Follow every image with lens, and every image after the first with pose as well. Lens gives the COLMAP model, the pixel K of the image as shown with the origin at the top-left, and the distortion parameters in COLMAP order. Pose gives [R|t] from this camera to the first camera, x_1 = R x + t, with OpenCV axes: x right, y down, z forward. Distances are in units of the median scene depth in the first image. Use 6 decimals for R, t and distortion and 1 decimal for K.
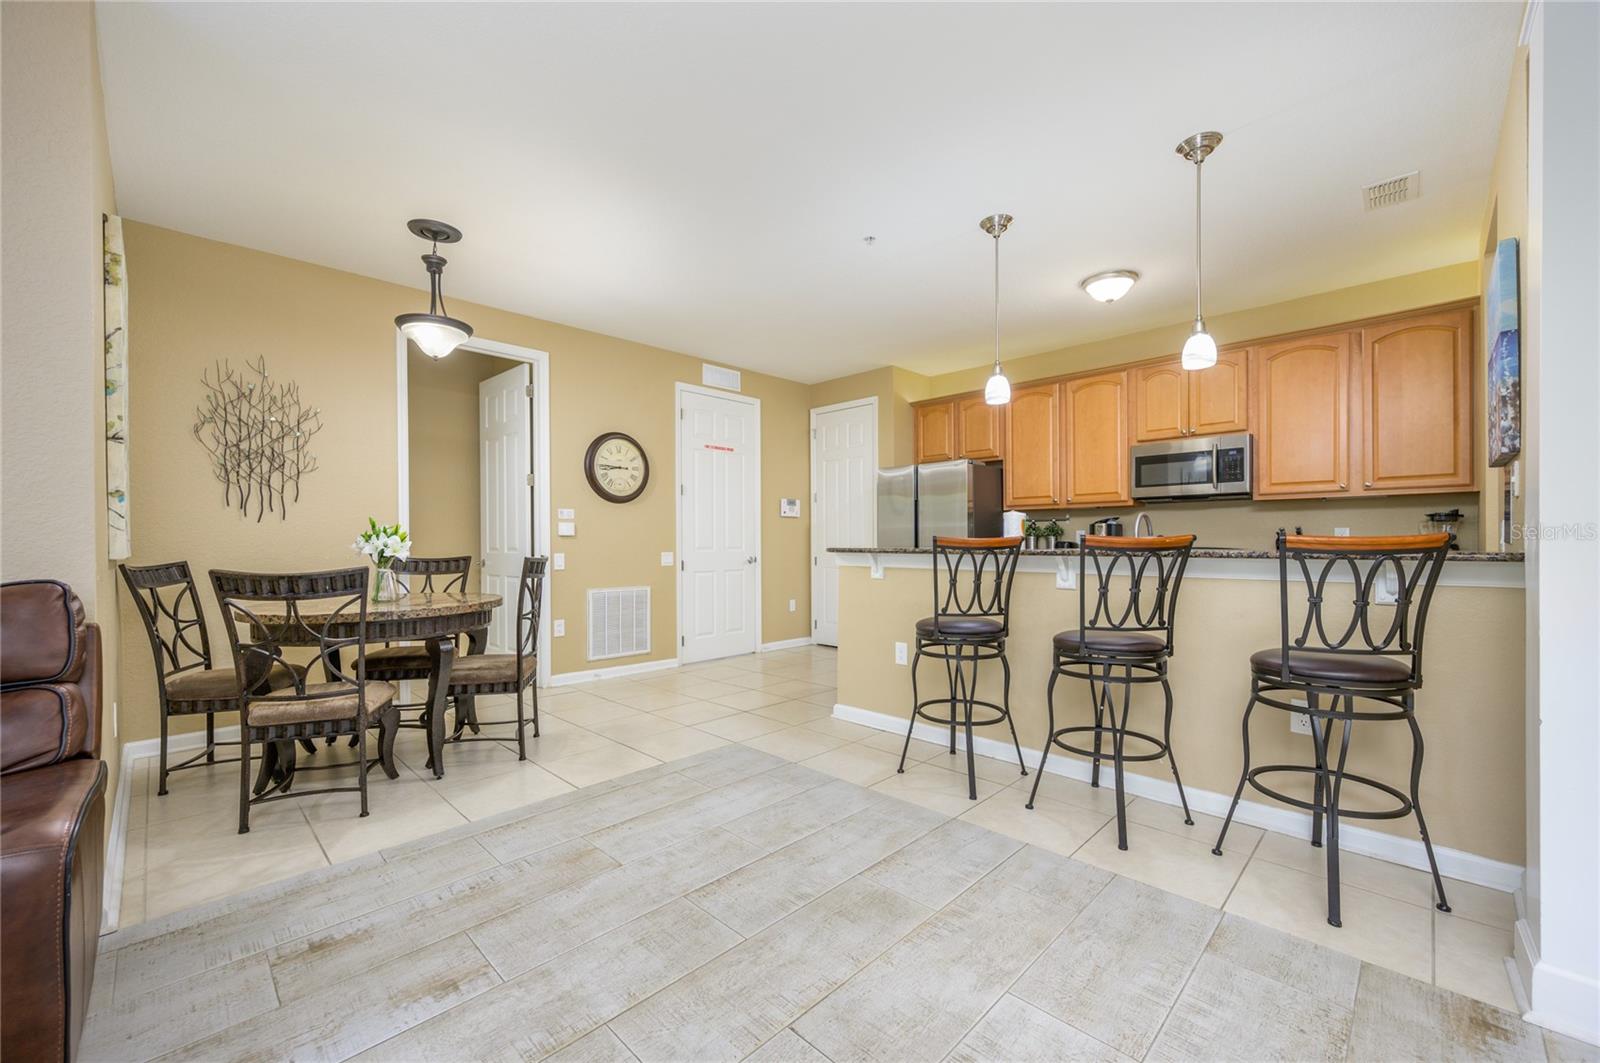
lens RADIAL K [[636.9, 0, 806.0], [0, 636.9, 542.4], [0, 0, 1]] dist [-0.003985, 0.000133]
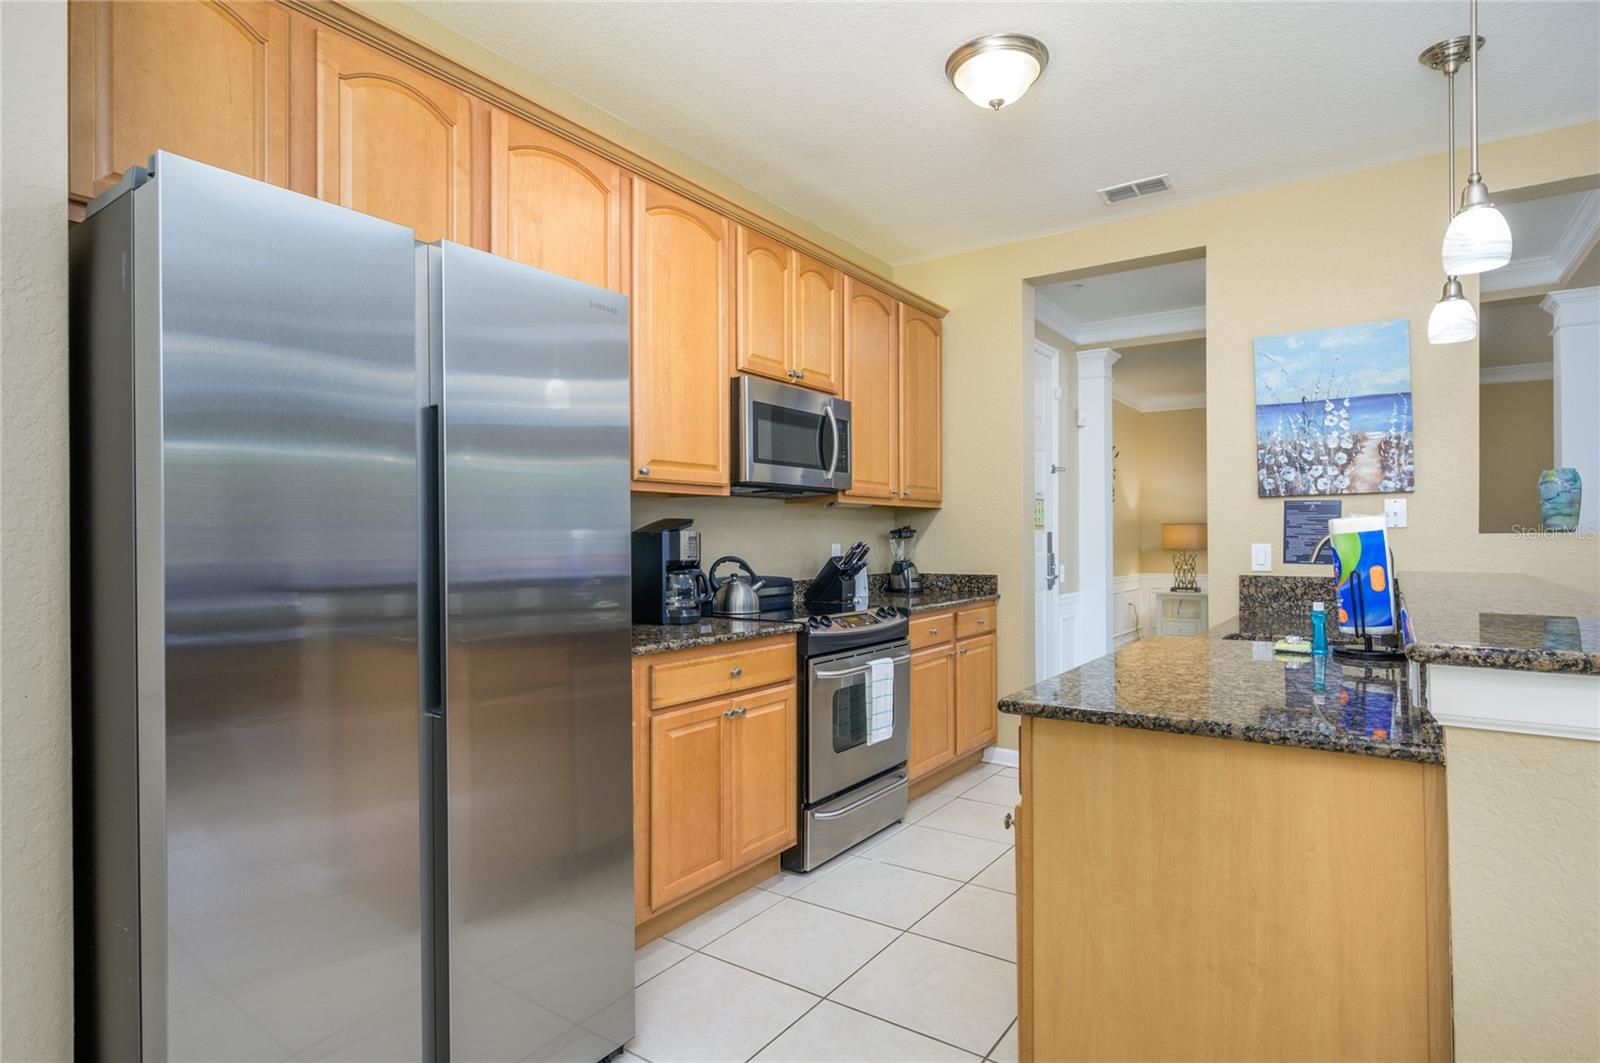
lens RADIAL K [[824.2, 0, 798.1], [0, 824.2, 541.3], [0, 0, 1]] dist [-0.002358, -0.002627]
pose [[-0.144826, 0.000634, 0.989457, -0.161303], [0.006533, 0.999979, 0.000315, -0.028355], [-0.989436, 0.006510, -0.144827, 1.293434]]
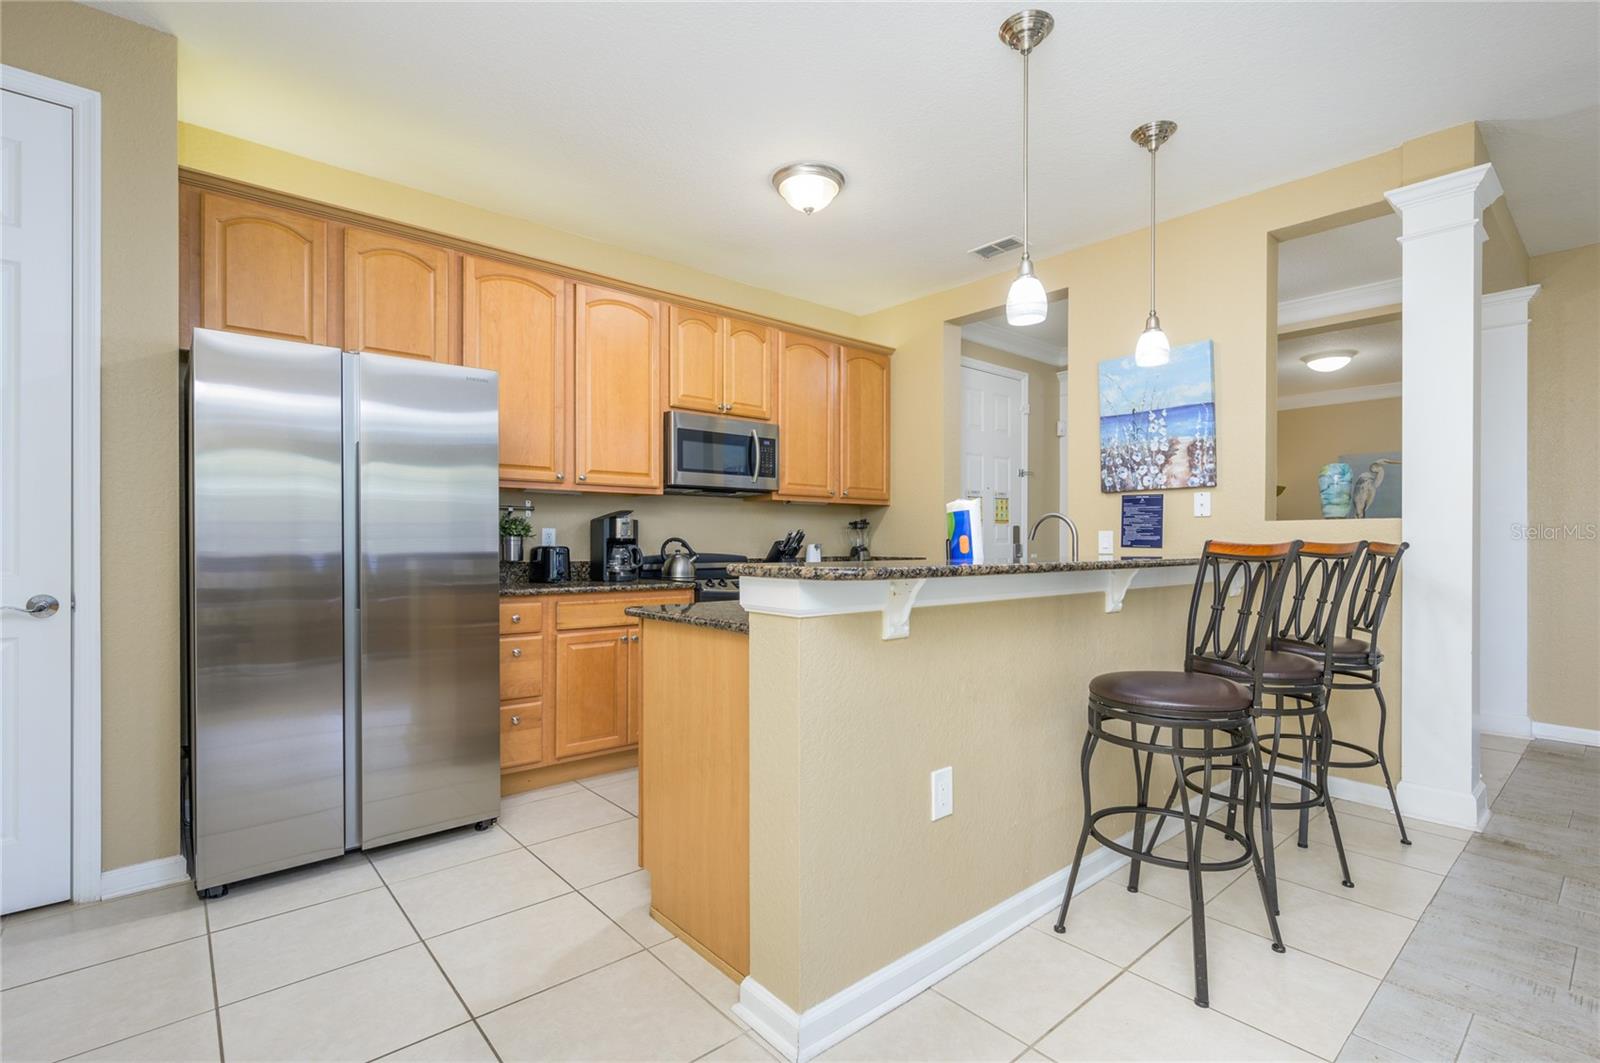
lens RADIAL K [[716.5, 0, 790.8], [0, 716.5, 546.9], [0, 0, 1]] dist [-0.004100, 0.001025]
pose [[0.091561, -0.005573, 0.995784, -0.336970], [0.000698, 0.999984, 0.005533, -0.005424], [-0.995799, 0.000188, 0.091563, 0.976749]]
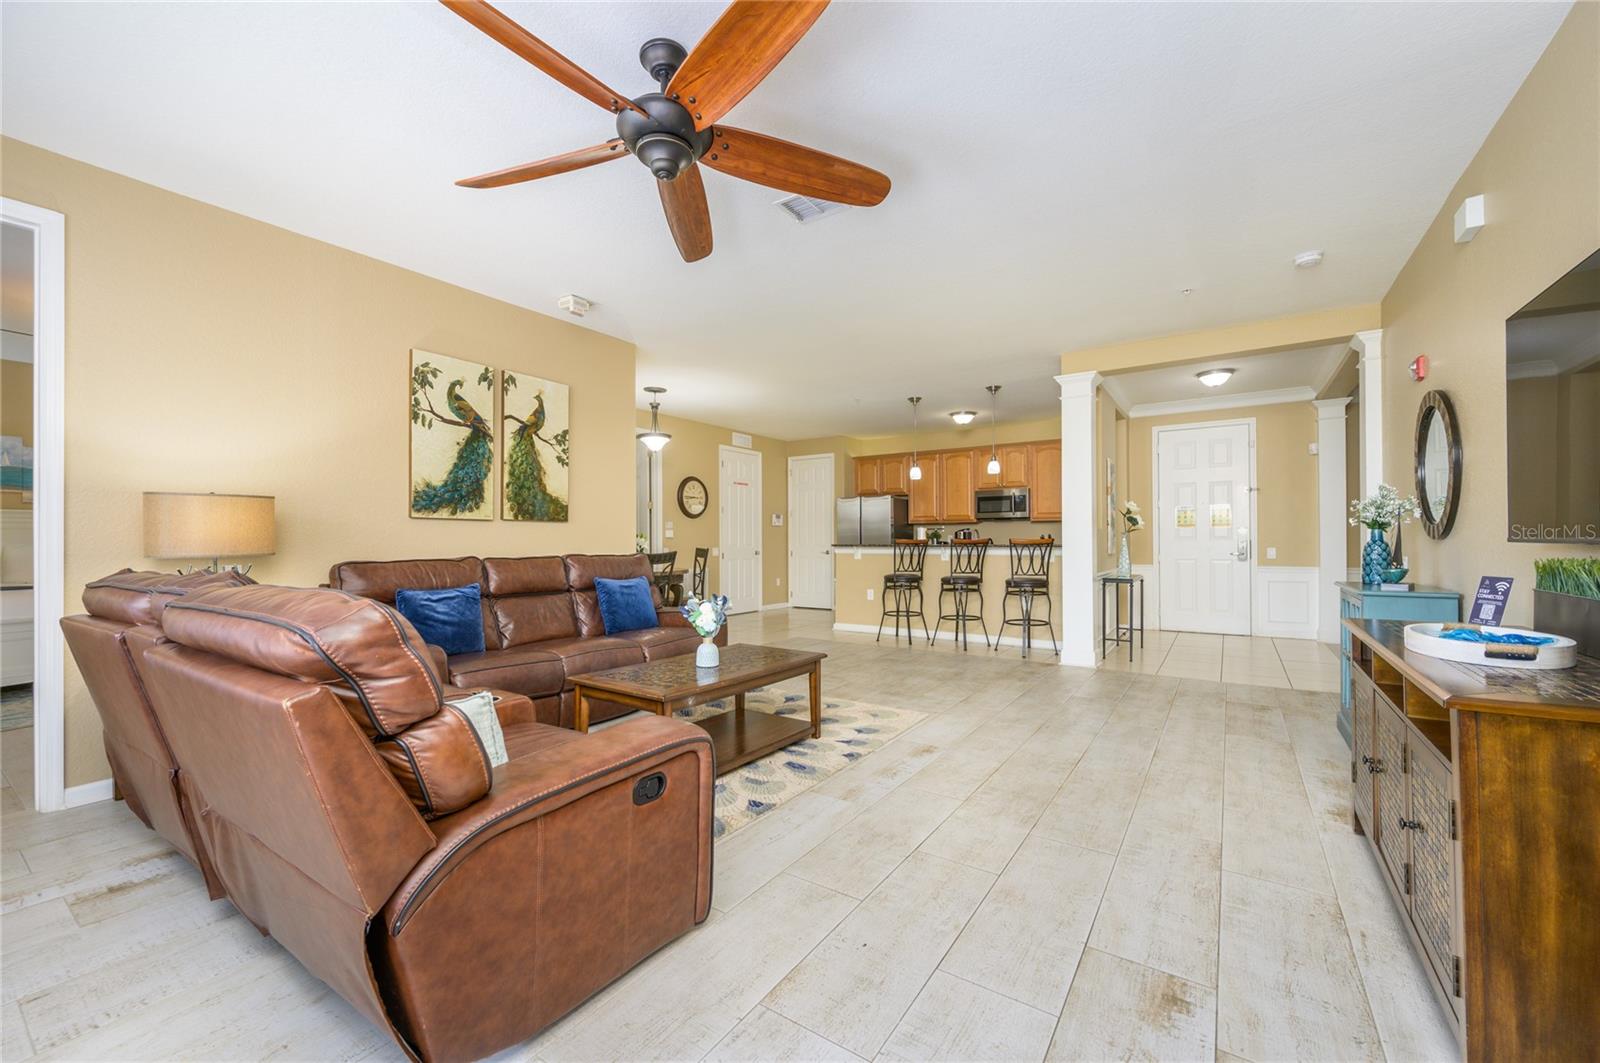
lens RADIAL K [[636.9, 0, 817.2], [0, 636.9, 538.3], [0, 0, 1]] dist [-0.003985, 0.000133]
pose [[0.979433, -0.000018, 0.201770, -0.409118], [0.001395, 0.999977, -0.006680, 0.002396], [-0.201765, 0.006825, 0.979410, -0.937469]]
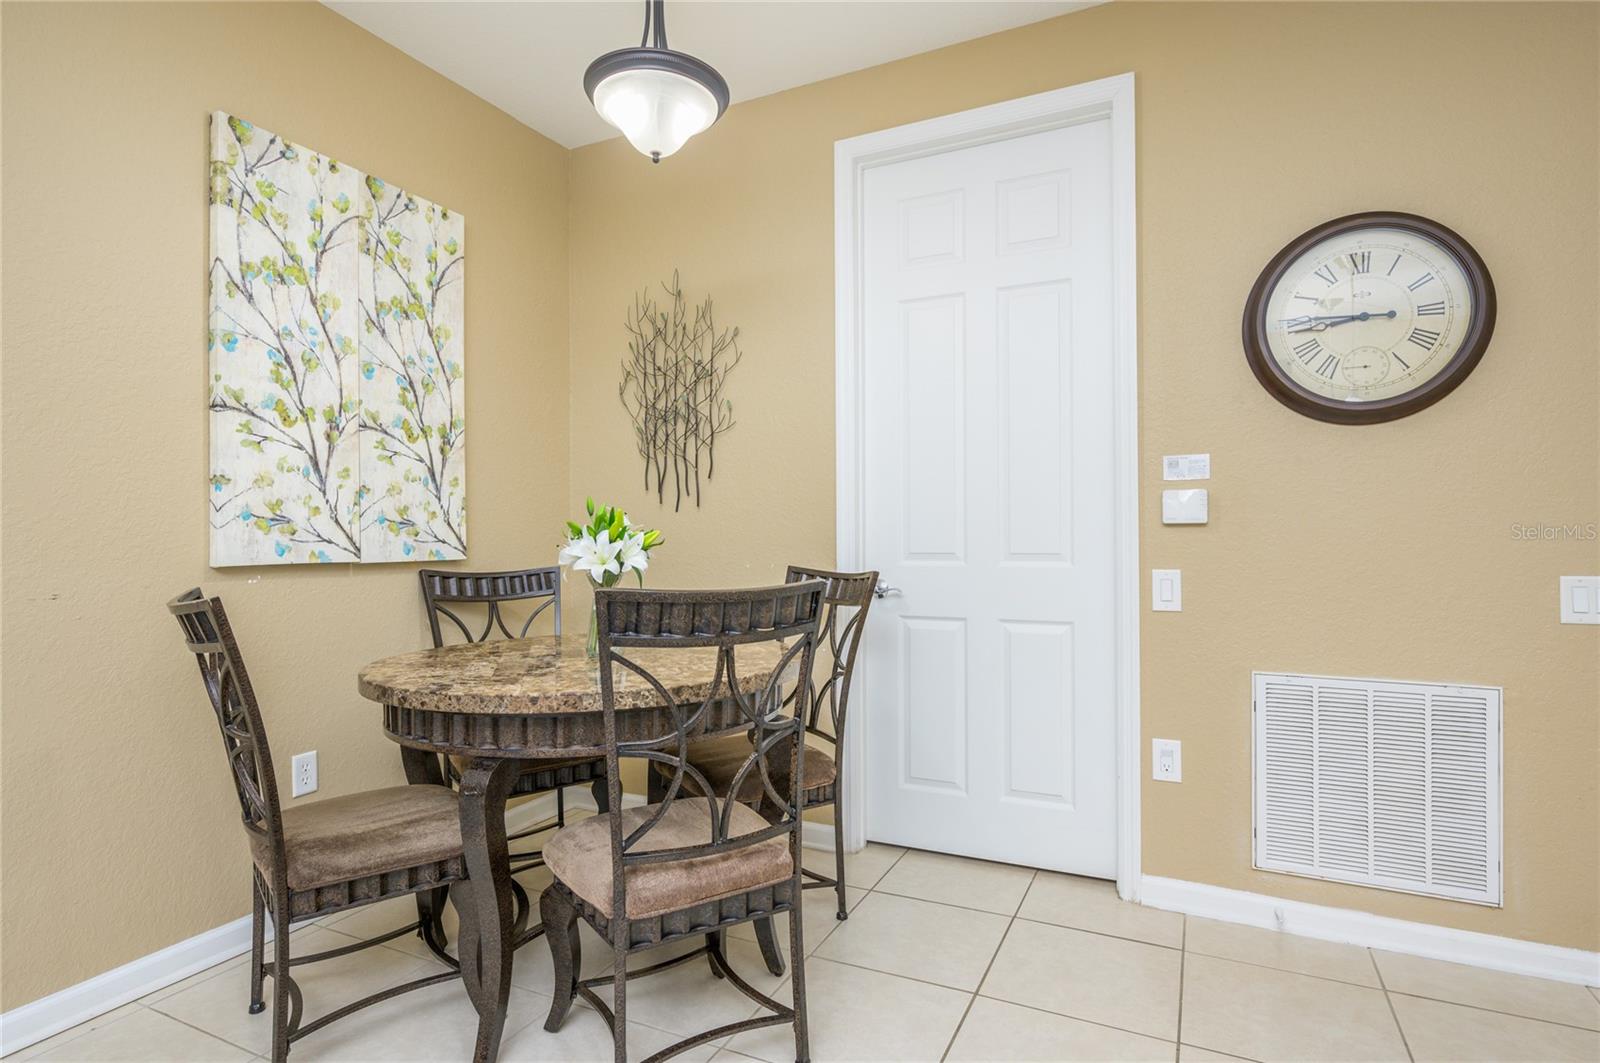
lens RADIAL K [[824.2, 0, 802.2], [0, 824.2, 534.0], [0, 0, 1]] dist [-0.002358, -0.002627]
pose [[0.311733, -0.001708, -0.950168, 0.031727], [0.002277, 0.999997, -0.001050, -0.005400], [0.950167, -0.001836, 0.311736, 0.764975]]
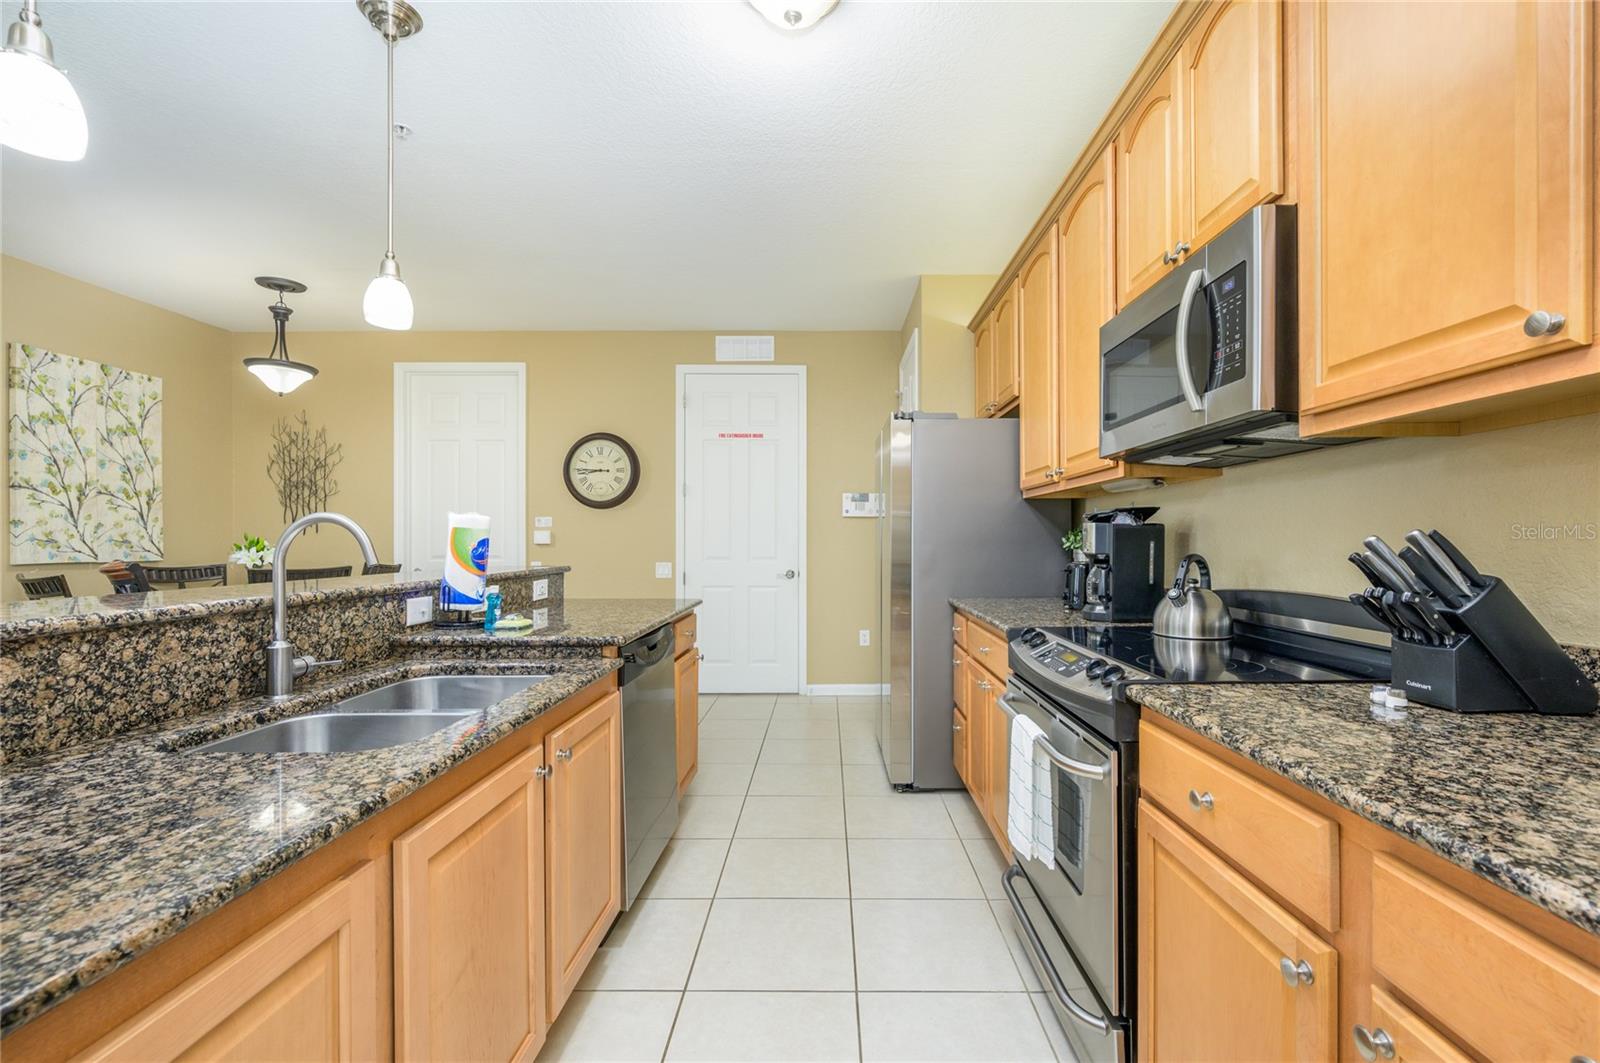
lens RADIAL K [[660.4, 0, 818.8], [0, 660.4, 541.3], [0, 0, 1]] dist [-0.002279, -0.000596]
pose [[0.700559, 0.006273, -0.713567, 0.808785], [-0.004166, 0.999980, 0.004702, -0.025841], [0.713582, -0.000321, 0.700571, 0.720248]]
